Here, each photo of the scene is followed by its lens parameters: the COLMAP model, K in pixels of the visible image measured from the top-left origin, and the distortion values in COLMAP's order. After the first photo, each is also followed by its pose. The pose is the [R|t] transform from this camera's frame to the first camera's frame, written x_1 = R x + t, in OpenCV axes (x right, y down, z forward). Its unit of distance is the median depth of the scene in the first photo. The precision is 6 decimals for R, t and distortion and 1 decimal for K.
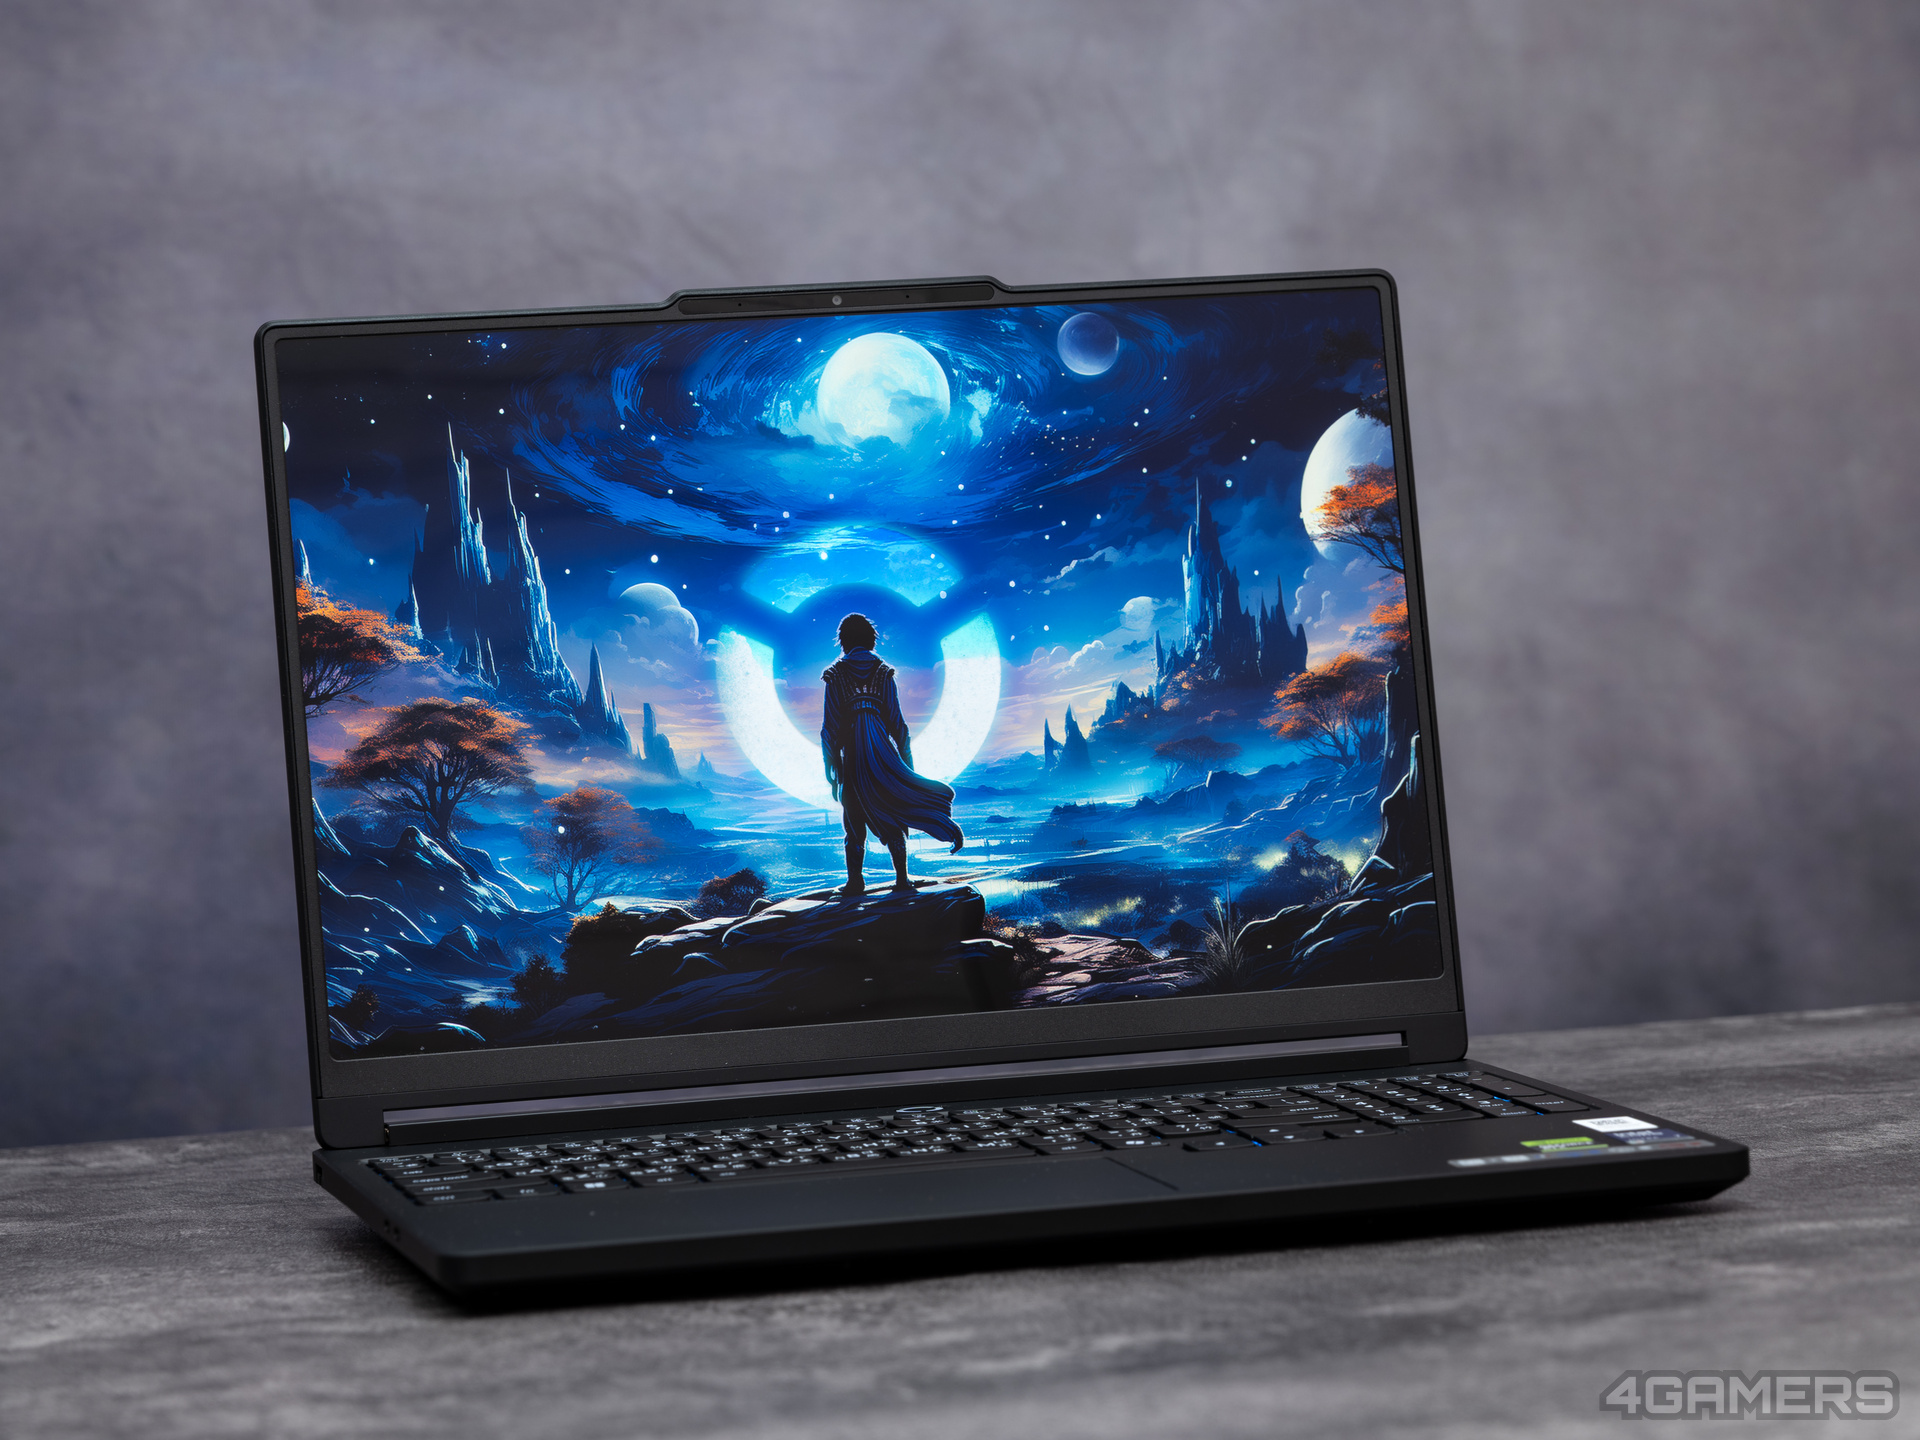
lens RADIAL K [[5901.9, 0, 960.7], [0, 5901.9, 722.7], [0, 0, 1]] dist [0.061464, 0.000000]
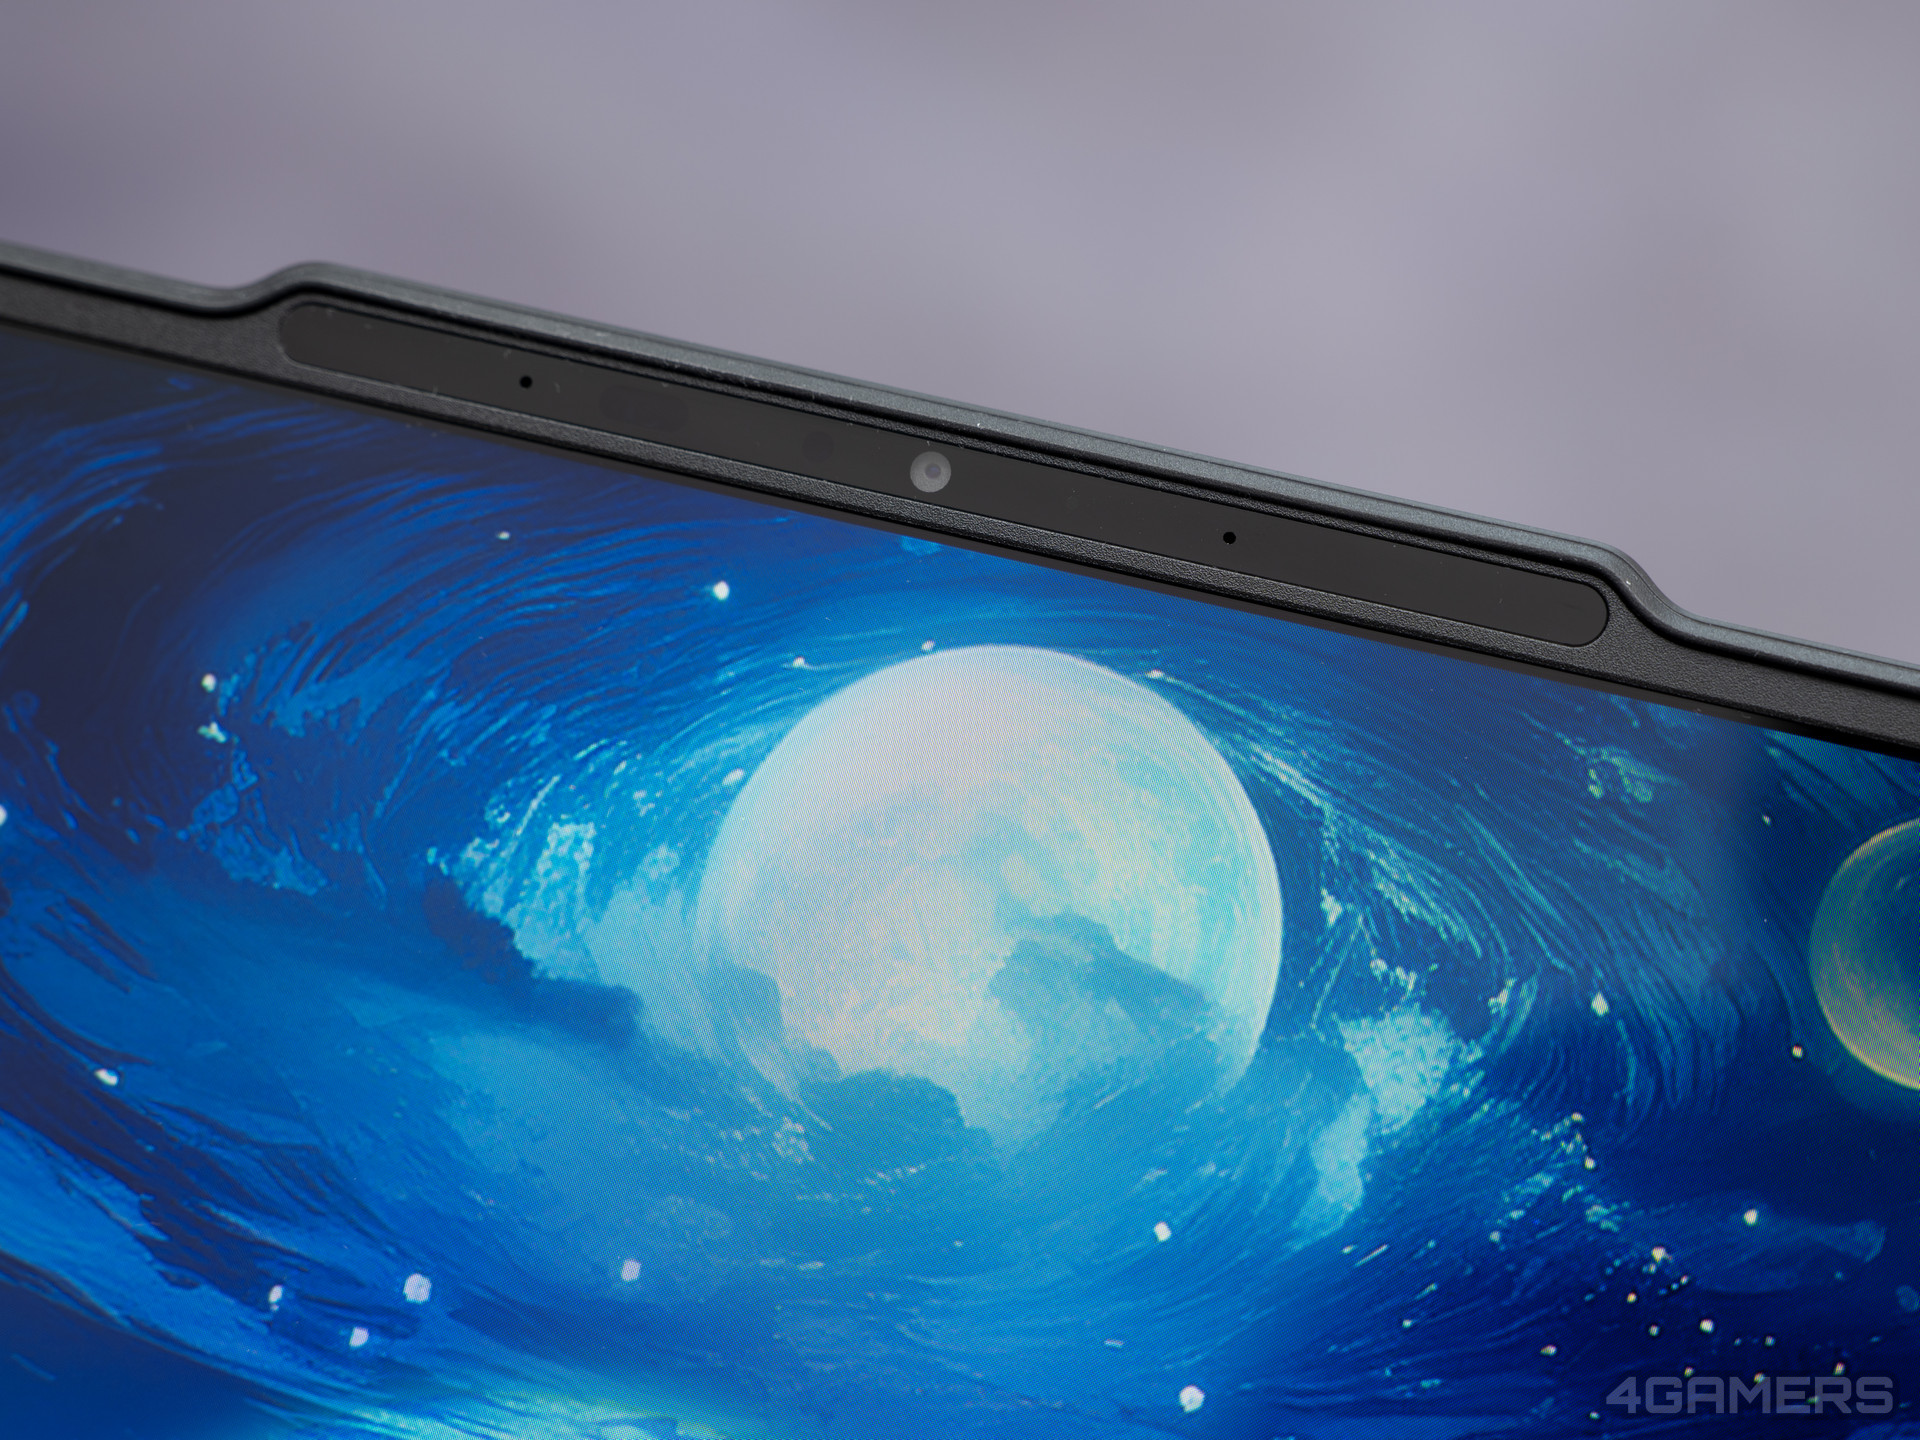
lens RADIAL K [[5901.9, 0, 960.1], [0, 5901.9, 719.7], [0, 0, 1]] dist [0.061464, 0.000000]
pose [[0.885495, 0.259592, -0.385372, 0.072944], [-0.286137, 0.958112, -0.012078, -0.059740], [0.366094, 0.120965, 0.922682, 0.786292]]
